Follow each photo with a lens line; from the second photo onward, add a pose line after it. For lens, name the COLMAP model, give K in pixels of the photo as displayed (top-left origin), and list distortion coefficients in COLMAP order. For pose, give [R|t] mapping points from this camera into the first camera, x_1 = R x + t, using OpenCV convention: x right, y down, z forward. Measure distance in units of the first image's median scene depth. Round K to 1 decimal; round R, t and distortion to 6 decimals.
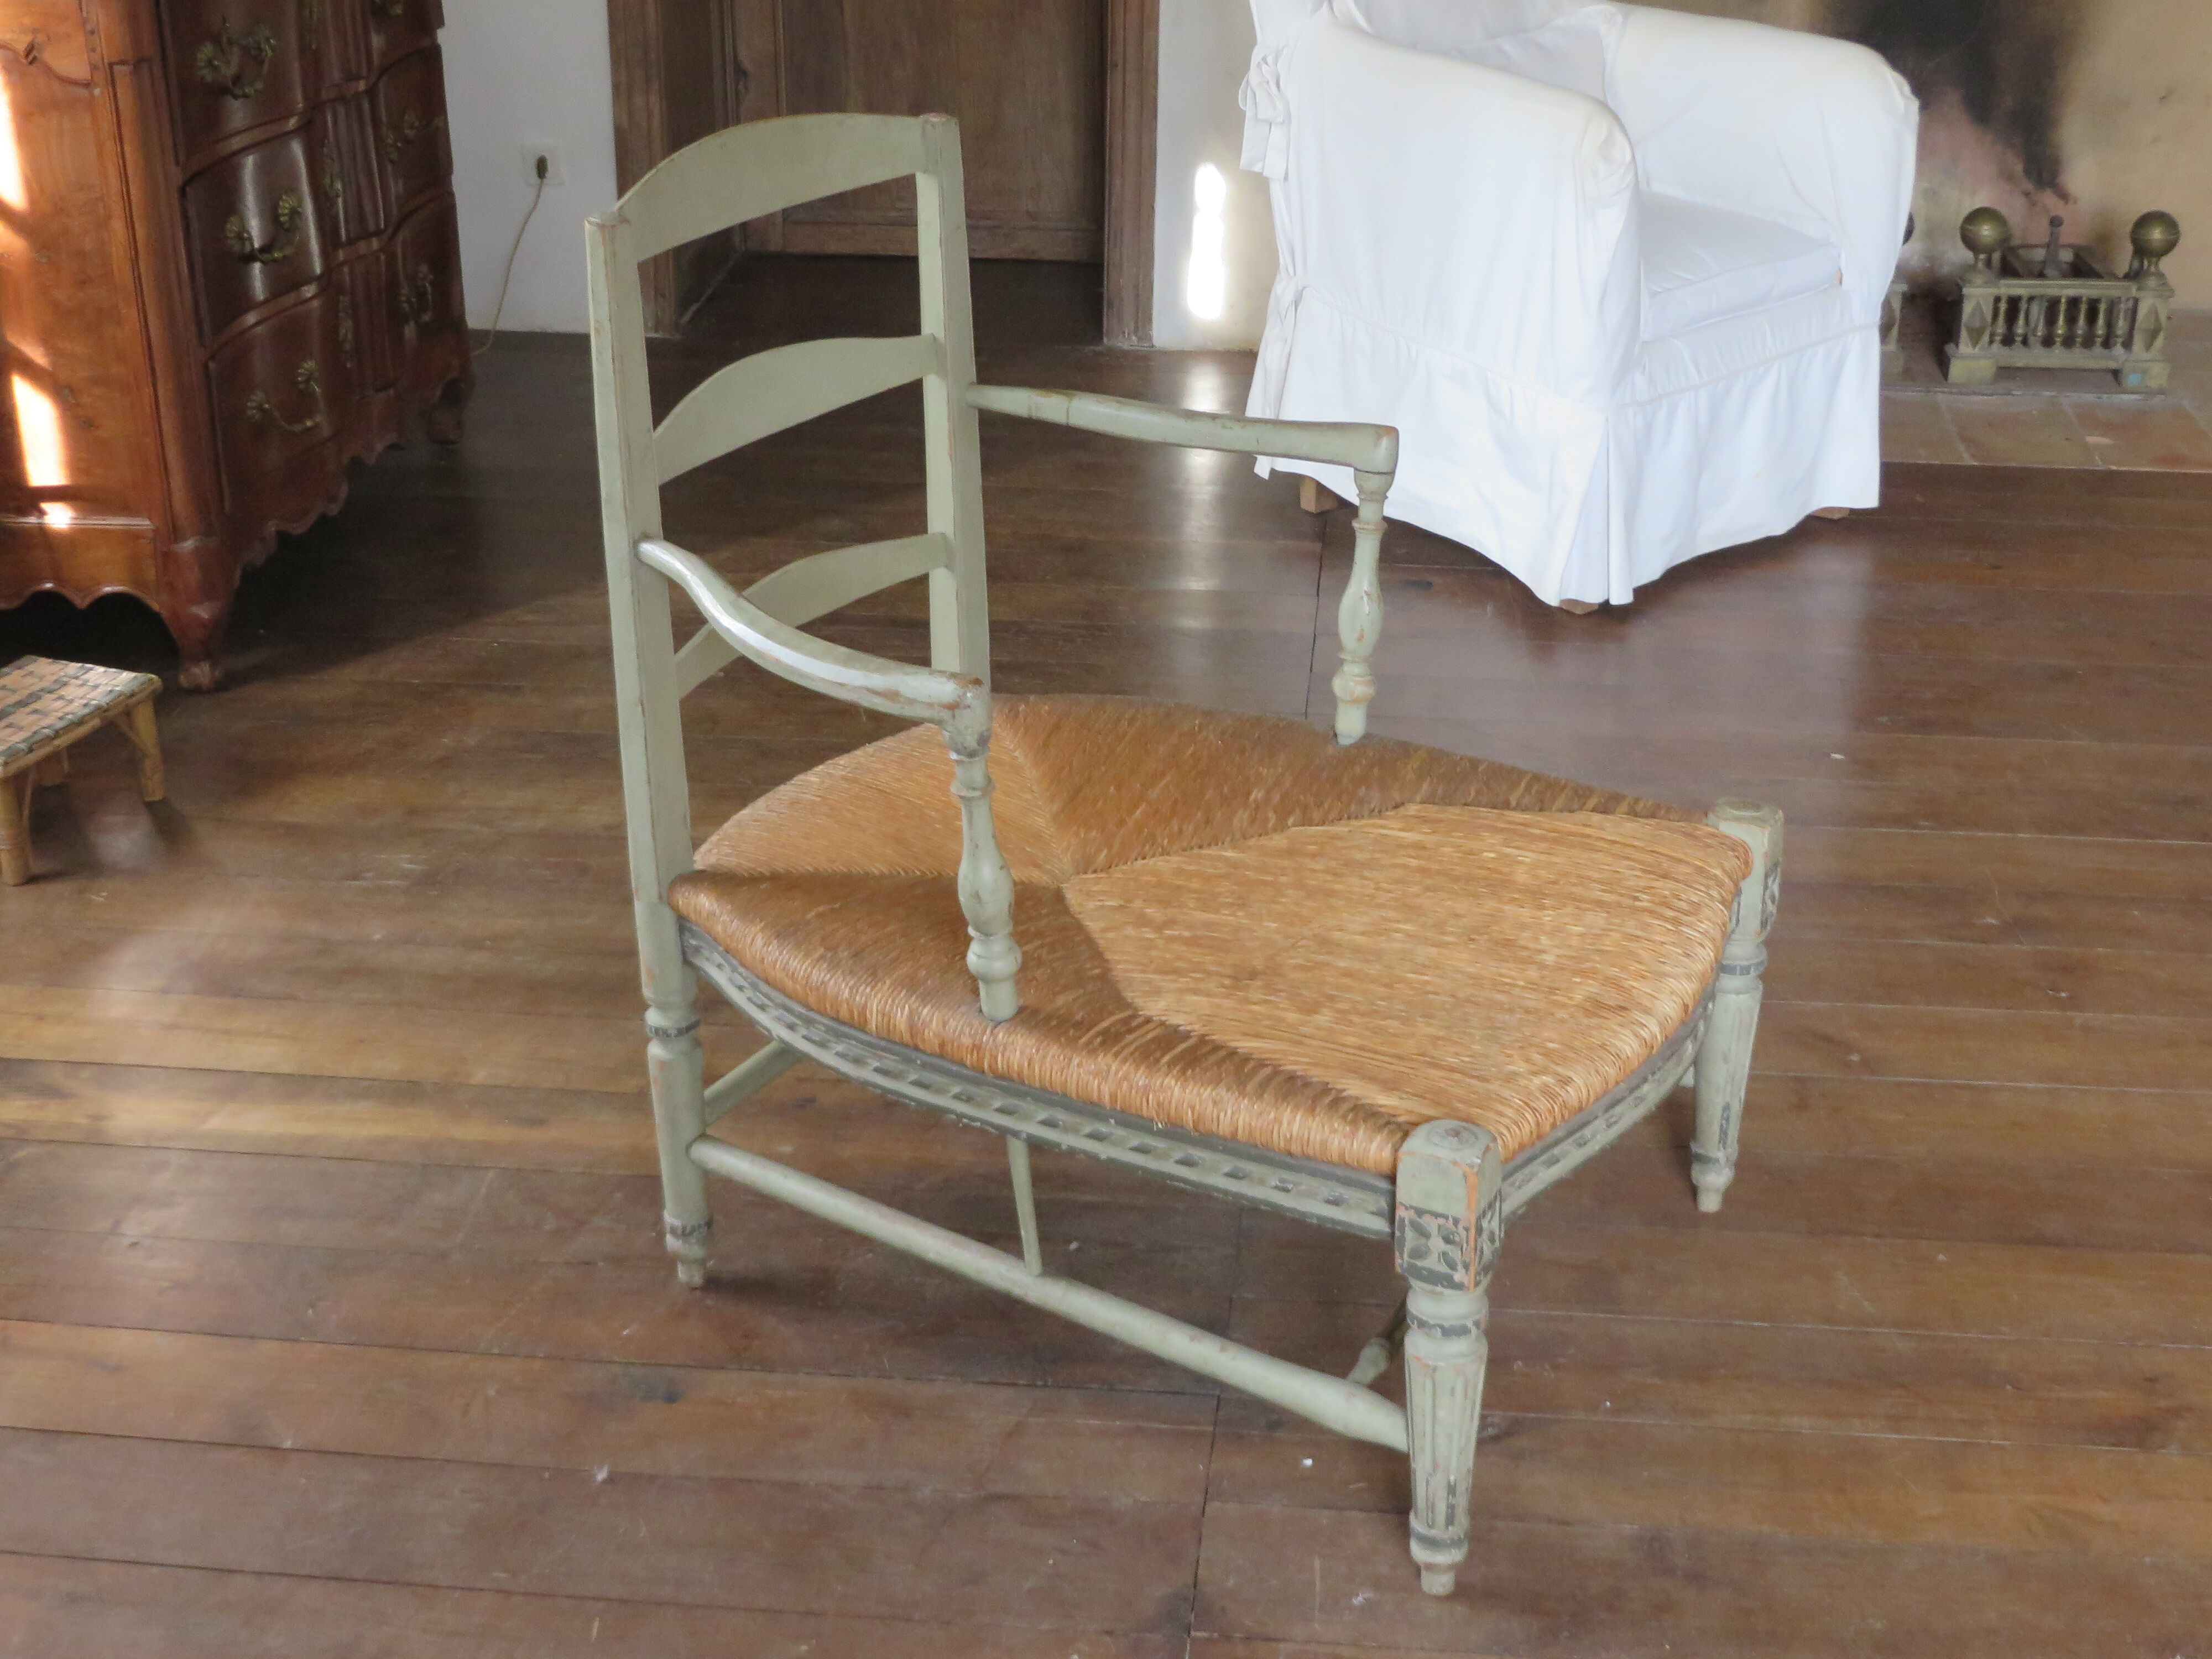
lens RADIAL K [[3033.9, 0, 1114.6], [0, 3033.9, 824.0], [0, 0, 1]] dist [-0.053978, 0.000000]
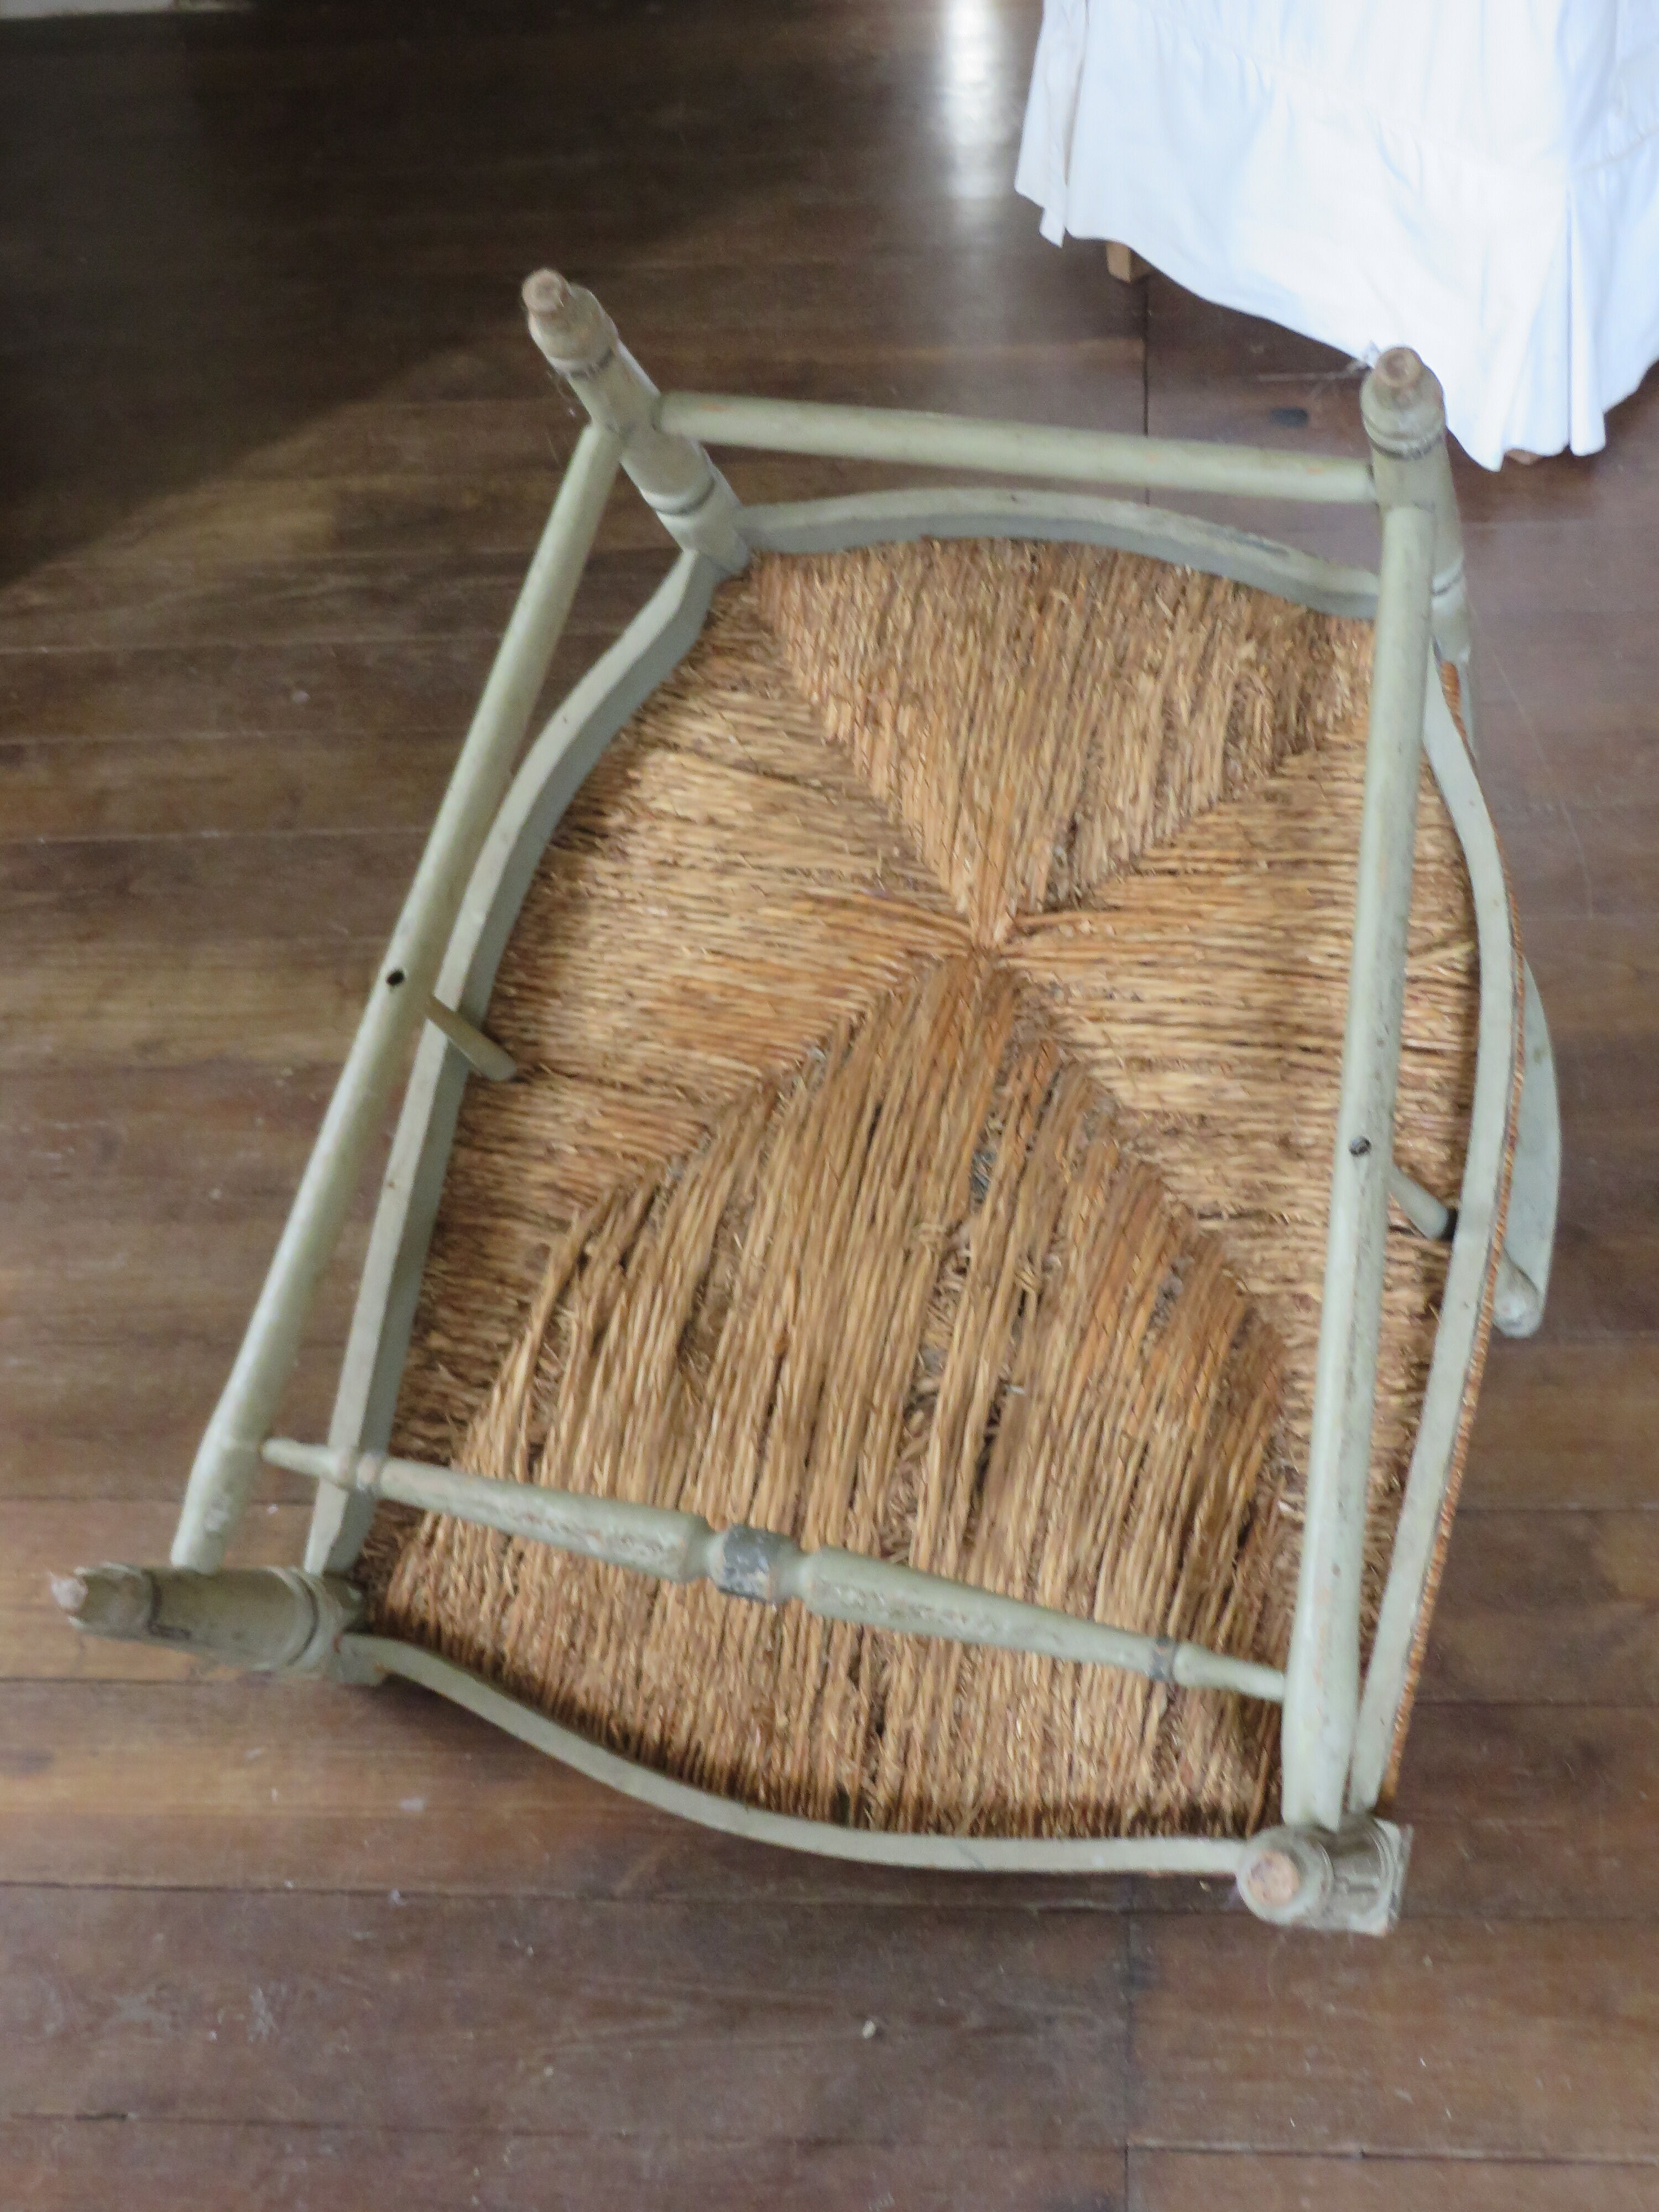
lens RADIAL K [[3033.9, 0, 831.0], [0, 3033.9, 1102.7], [0, 0, 1]] dist [-0.053978, 0.000000]
pose [[0.996094, -0.077198, -0.042862, 0.014170], [0.086447, 0.951491, 0.295282, -0.159124], [0.017987, -0.297834, 0.954448, 0.315427]]
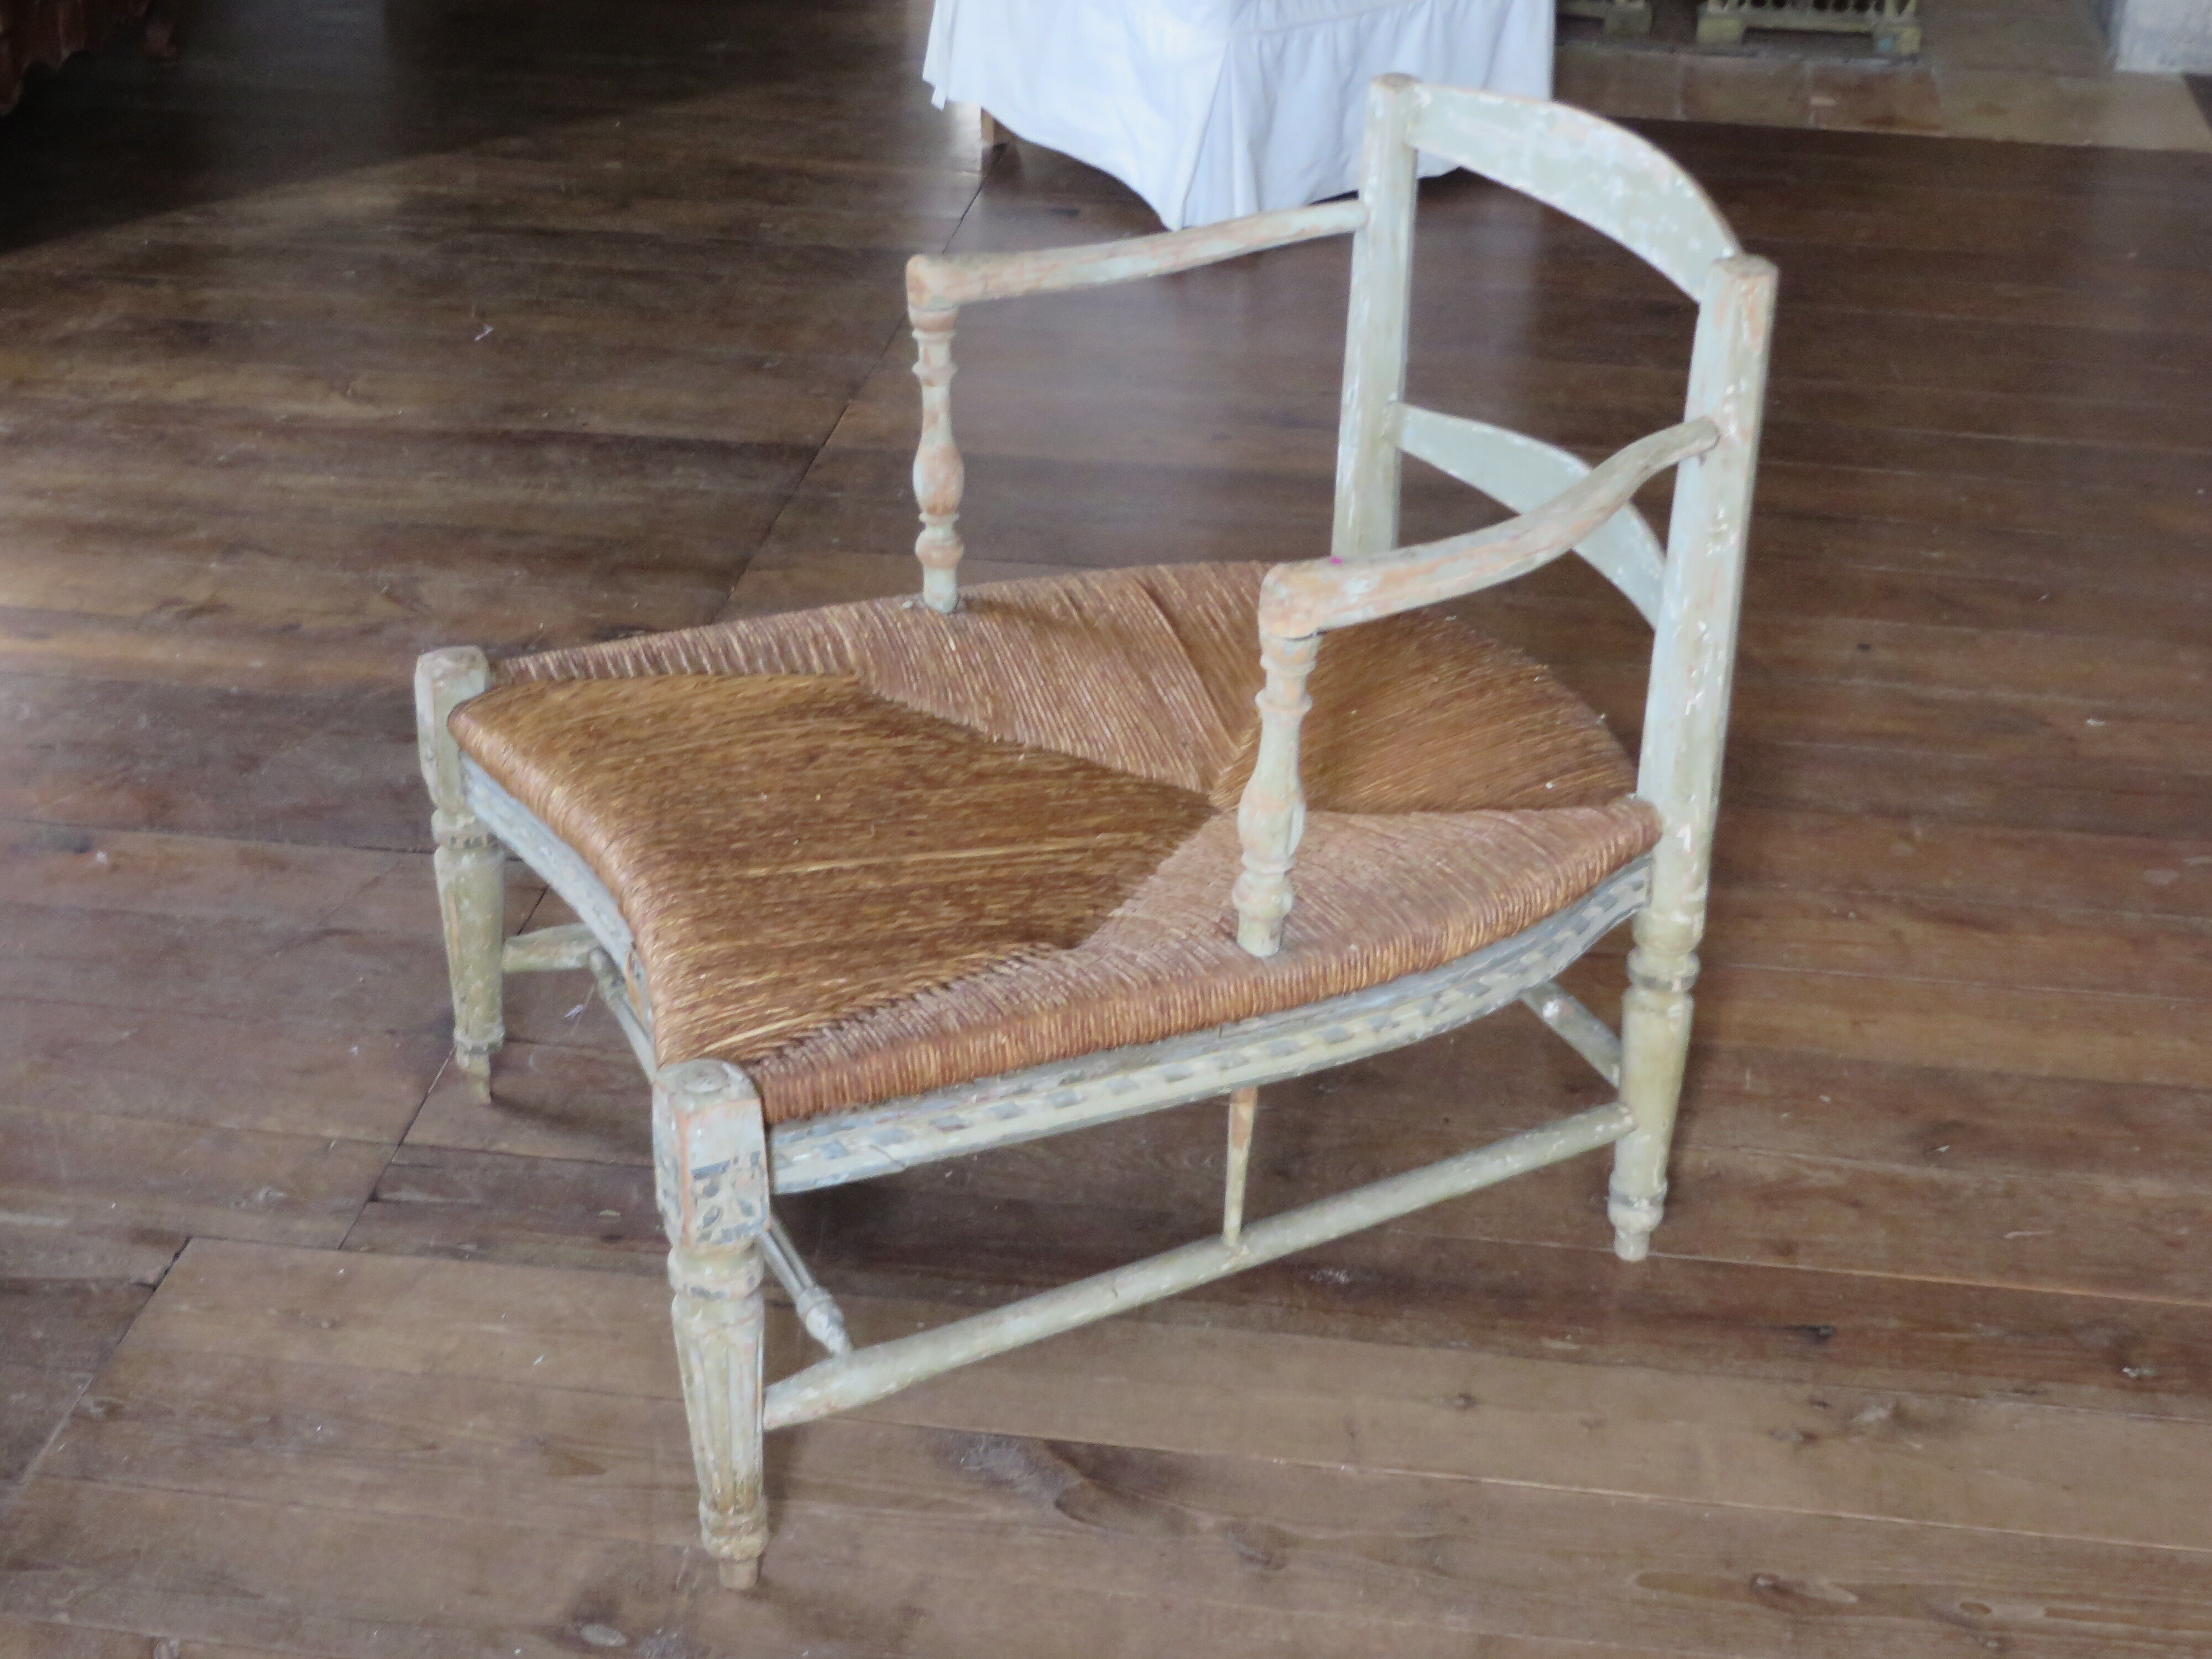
lens RADIAL K [[3334.1, 0, 1096.9], [0, 3334.1, 836.3], [0, 0, 1]] dist [-0.071545, 0.000000]
pose [[0.998836, 0.034468, -0.033729, 0.172012], [-0.031979, 0.996911, 0.071739, 0.053905], [0.036097, -0.070577, 0.996853, -0.133059]]
